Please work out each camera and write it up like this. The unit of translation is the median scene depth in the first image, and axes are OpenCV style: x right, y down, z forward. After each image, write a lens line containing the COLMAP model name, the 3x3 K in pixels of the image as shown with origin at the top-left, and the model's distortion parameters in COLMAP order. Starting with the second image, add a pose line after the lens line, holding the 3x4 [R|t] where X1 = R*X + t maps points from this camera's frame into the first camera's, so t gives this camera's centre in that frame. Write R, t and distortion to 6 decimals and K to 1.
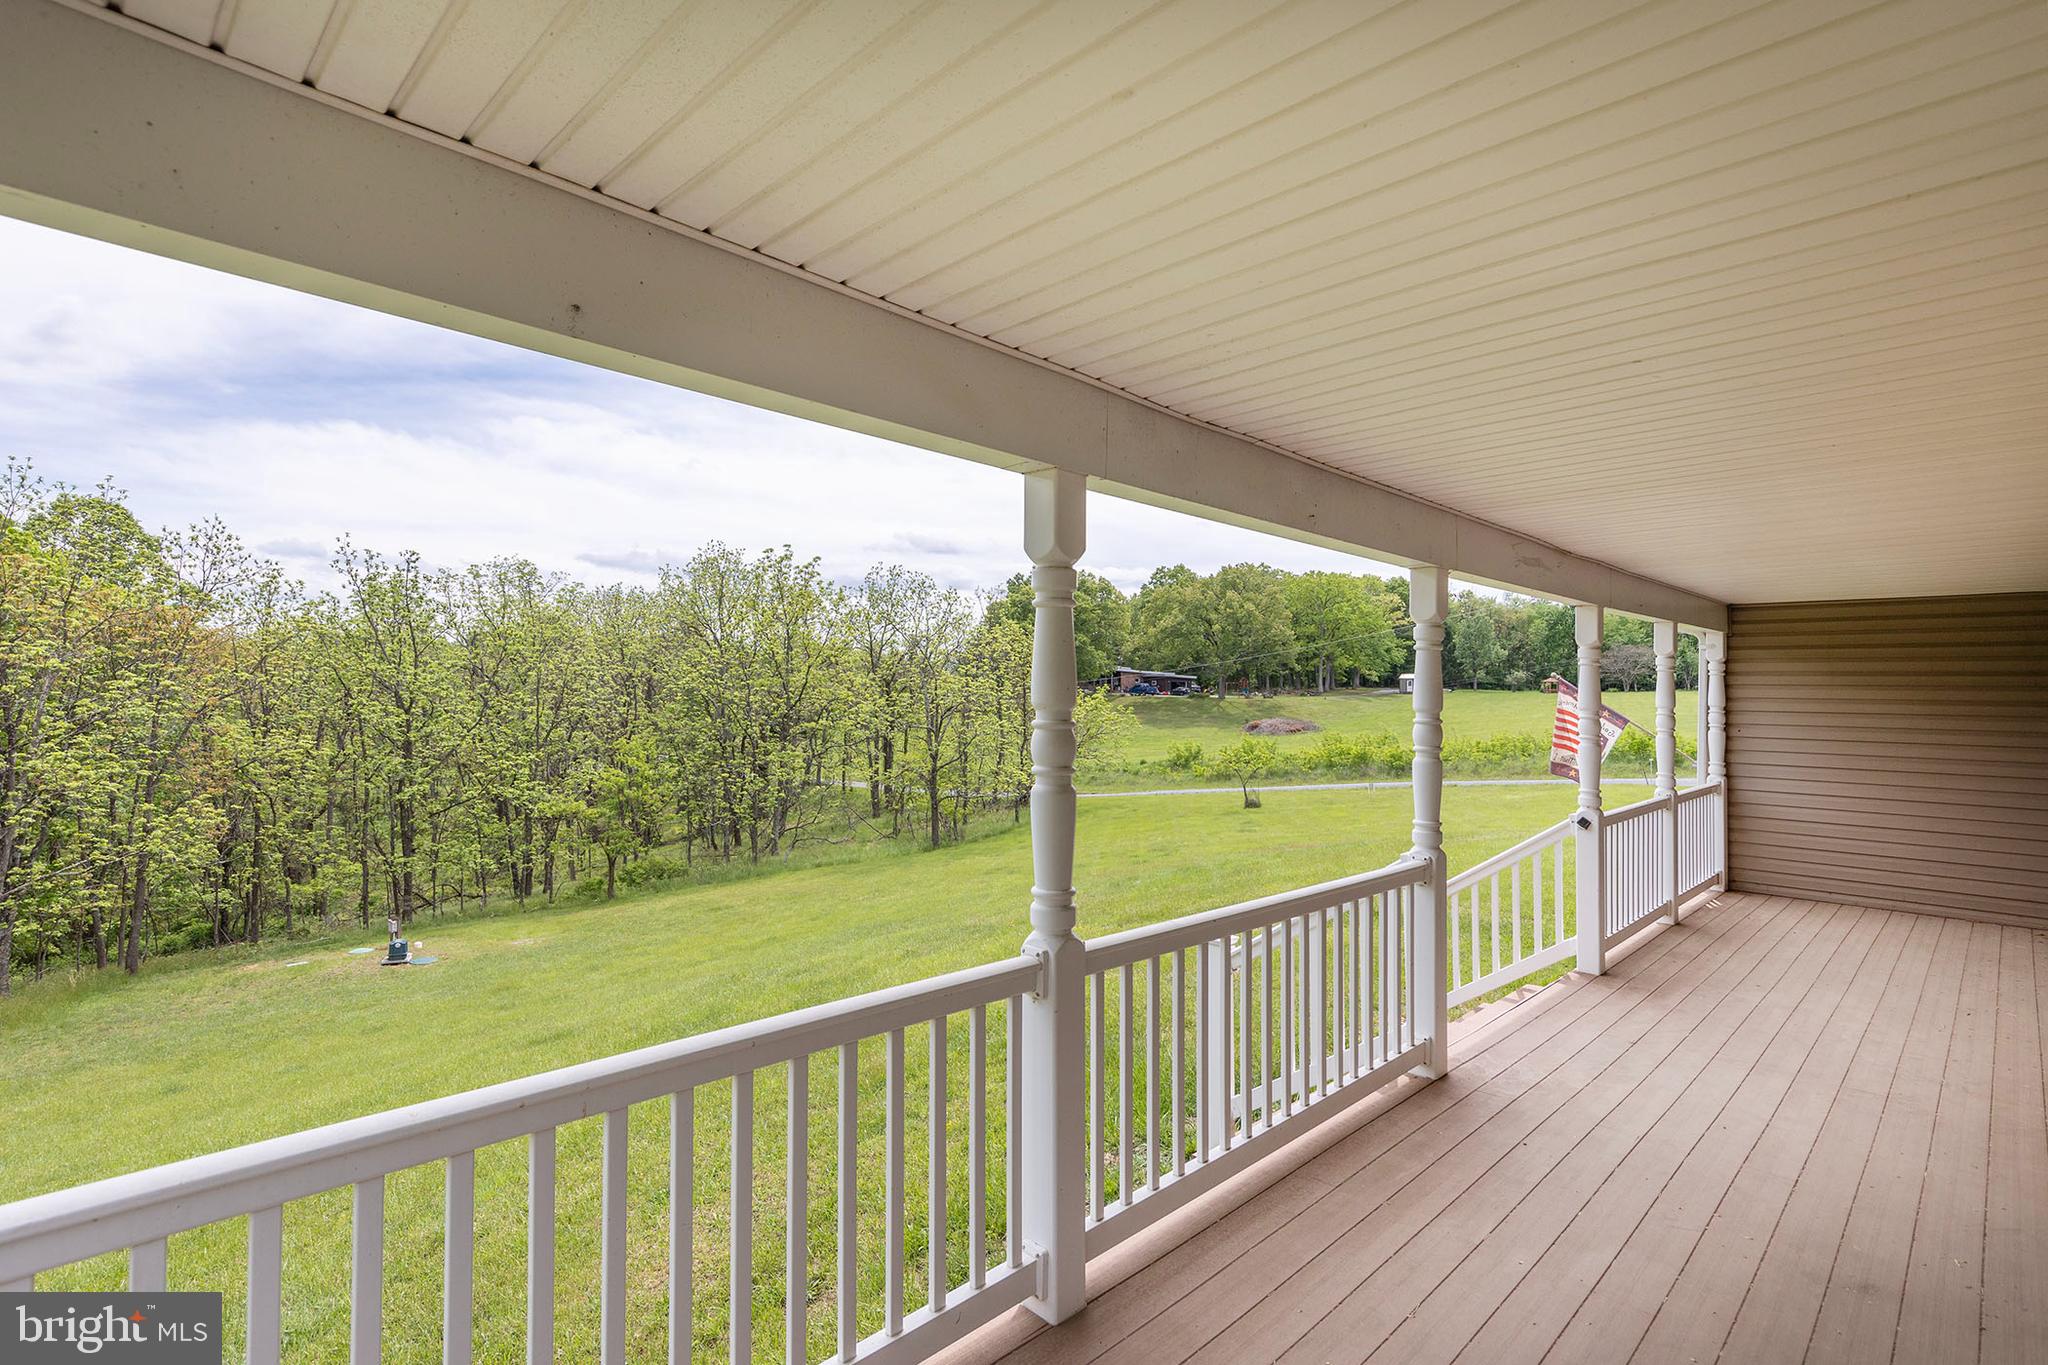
lens RADIAL K [[986.5, 0, 1011.0], [0, 986.5, 666.2], [0, 0, 1]] dist [0.013338, -0.000290]
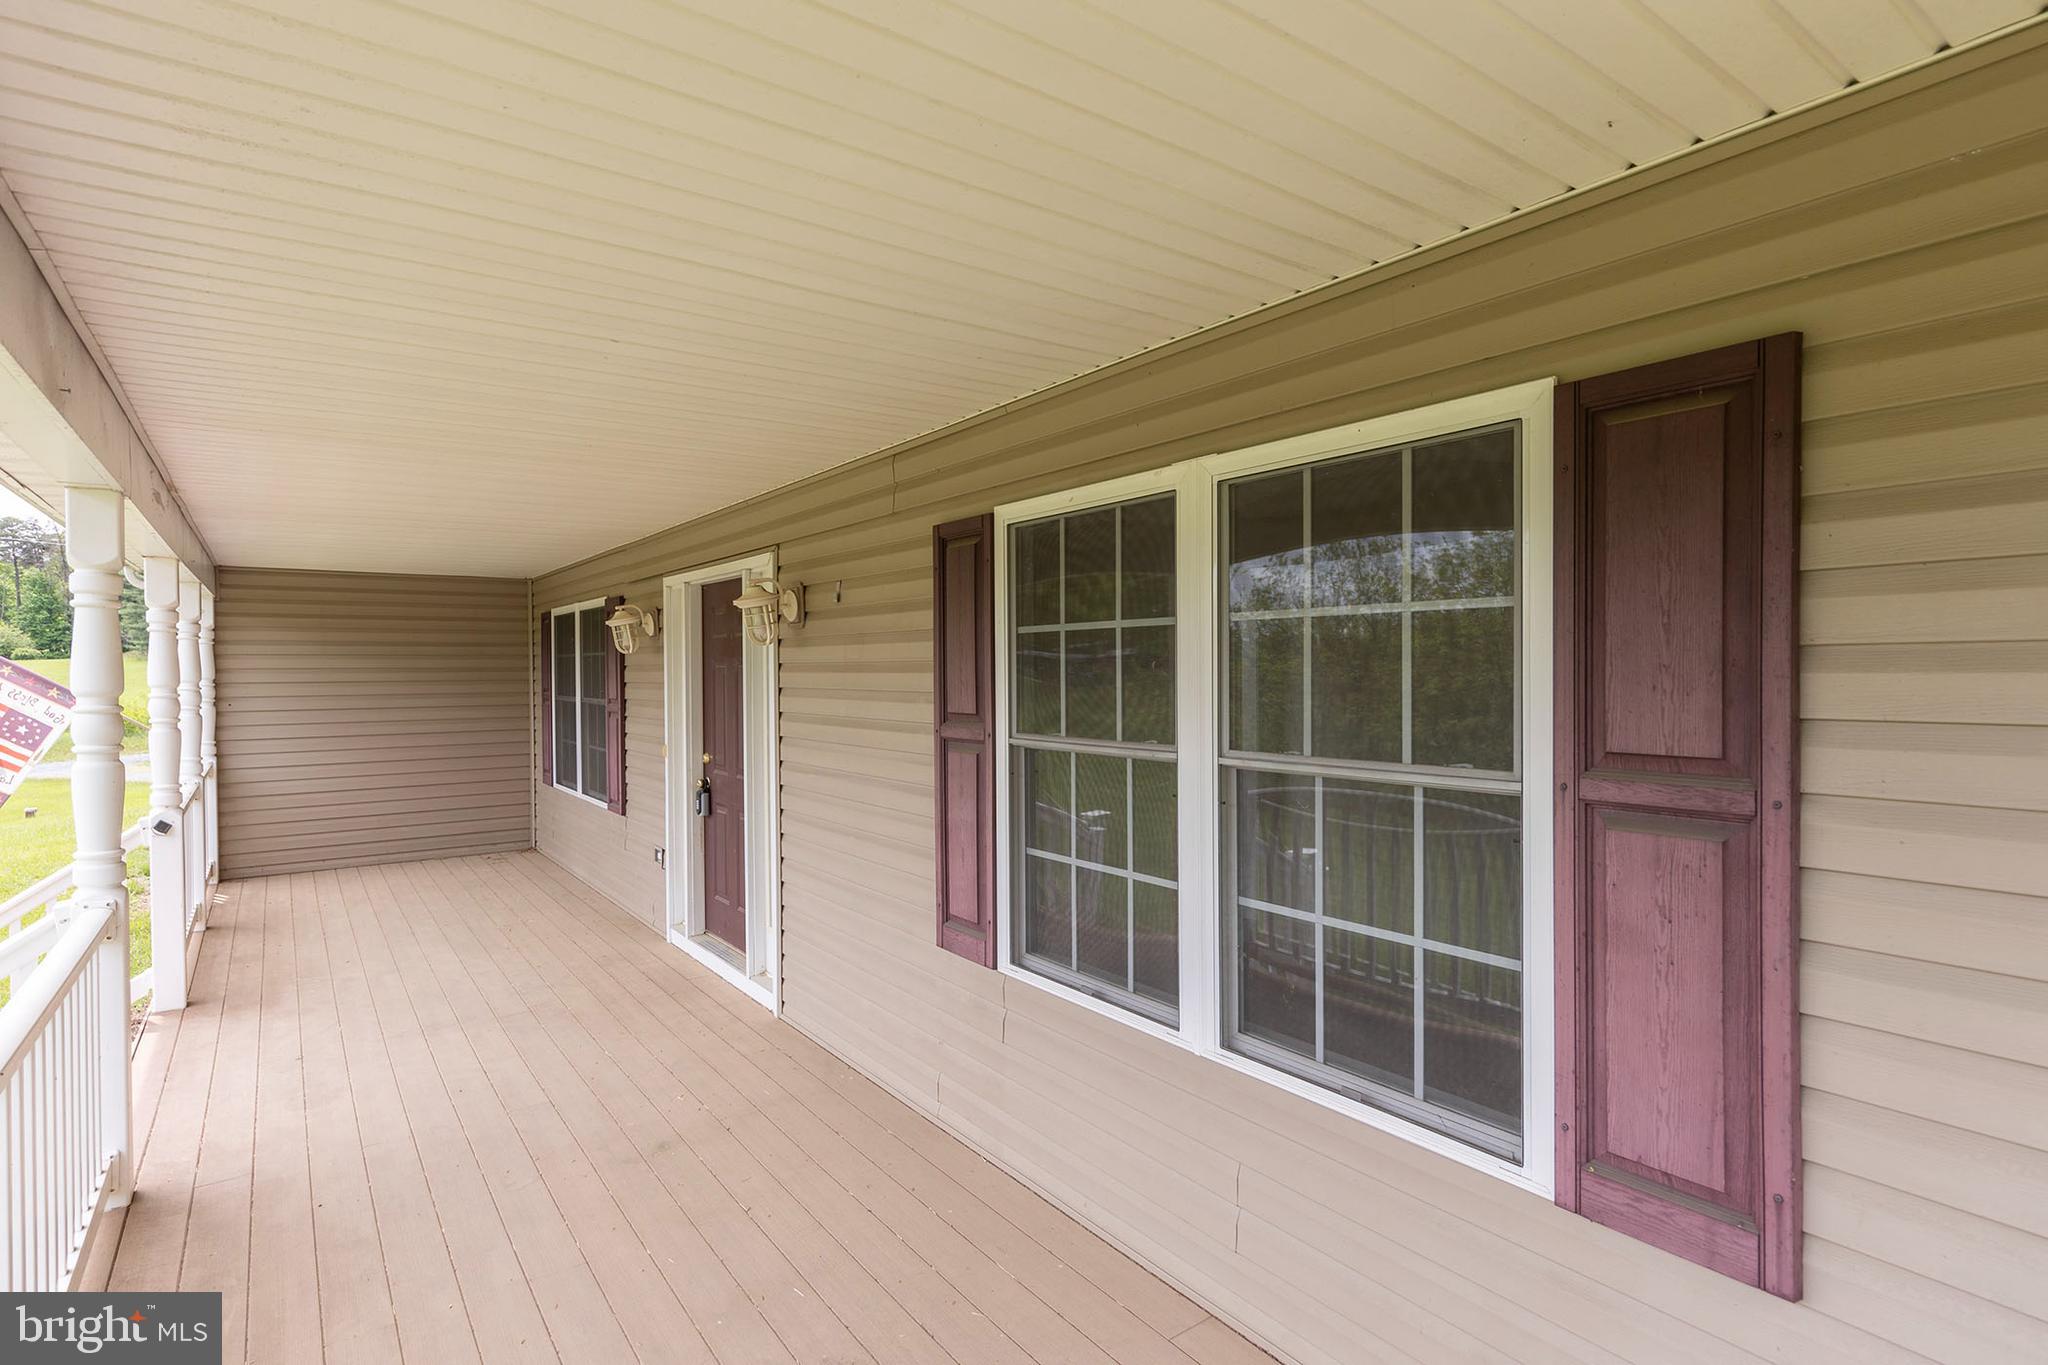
lens RADIAL K [[1049.1, 0, 1036.9], [0, 1049.1, 671.5], [0, 0, 1]] dist [0.011449, 0.000493]
pose [[0.155157, -0.018191, 0.987722, -0.070722], [-0.017471, 0.999624, 0.021155, 0.000515], [-0.987735, -0.020539, 0.154781, 0.074174]]
